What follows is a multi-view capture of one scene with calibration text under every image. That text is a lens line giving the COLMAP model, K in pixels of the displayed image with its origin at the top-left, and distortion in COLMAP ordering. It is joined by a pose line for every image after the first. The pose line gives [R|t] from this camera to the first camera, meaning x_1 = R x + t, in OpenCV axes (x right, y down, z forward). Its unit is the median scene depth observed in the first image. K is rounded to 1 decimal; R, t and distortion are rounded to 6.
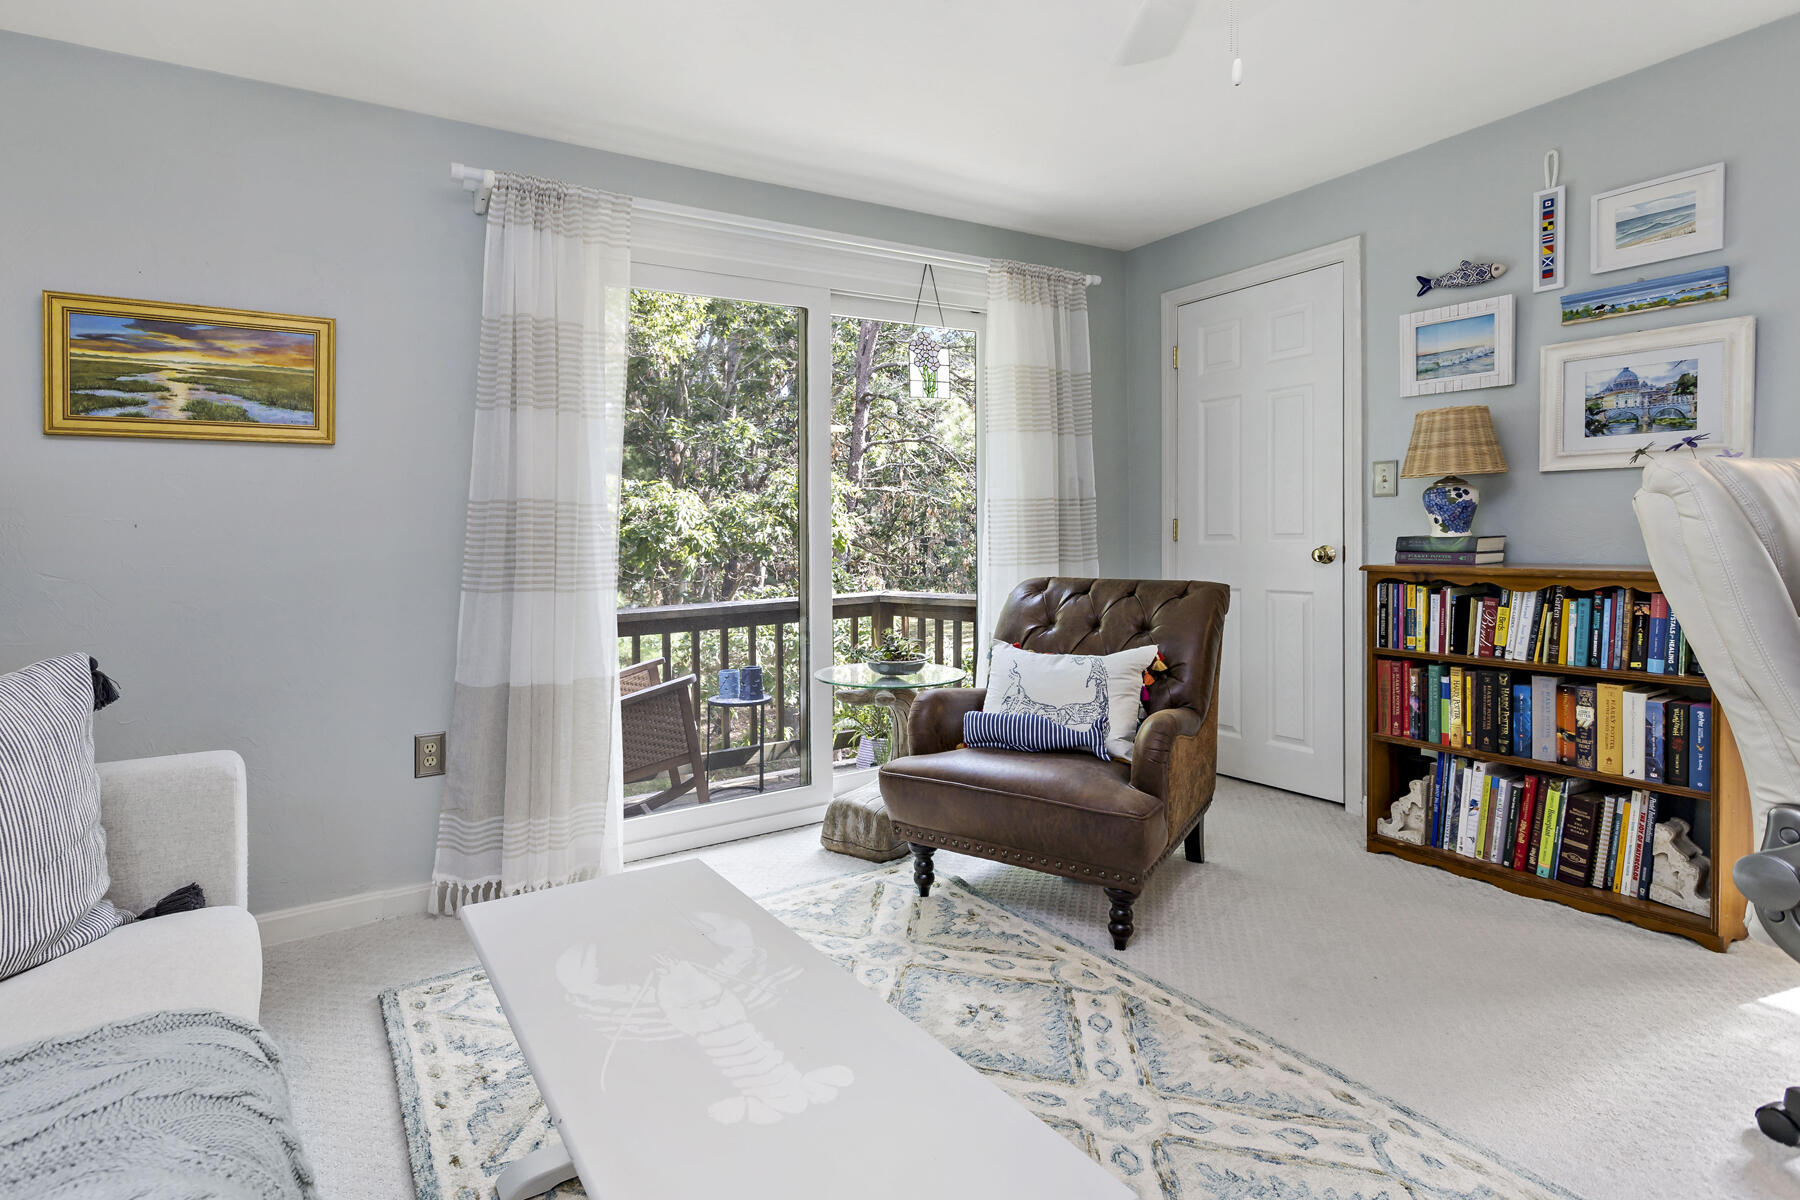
lens RADIAL K [[909.2, 0, 856.5], [0, 909.2, 543.5], [0, 0, 1]] dist [0.002040, 0.000041]
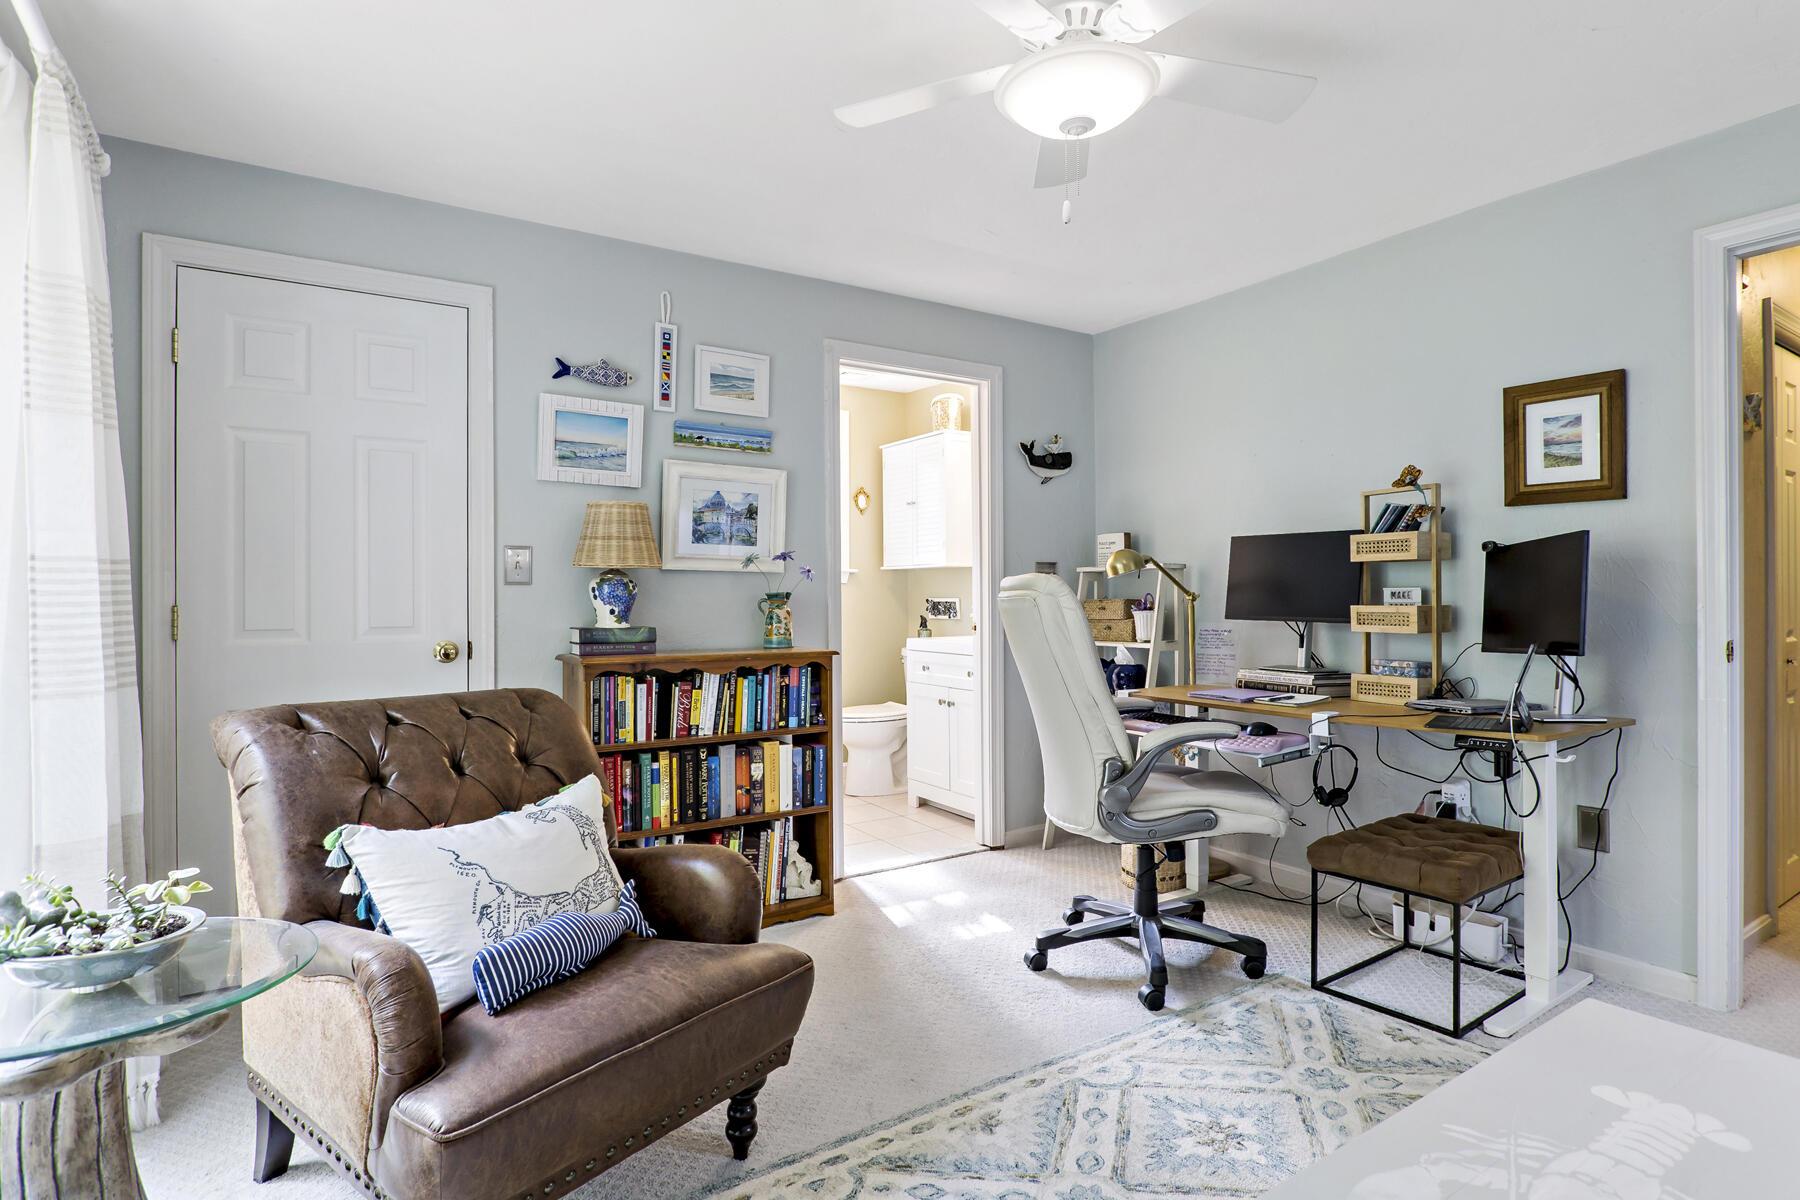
lens RADIAL K [[969.8, 0, 900.7], [0, 969.8, 619.9], [0, 0, 1]] dist [-0.016596, 0.000610]
pose [[-0.053191, 0.003262, 0.998579, -0.496880], [0.020897, 0.999779, -0.002153, -0.008120], [-0.998366, 0.020752, -0.053247, 0.823305]]
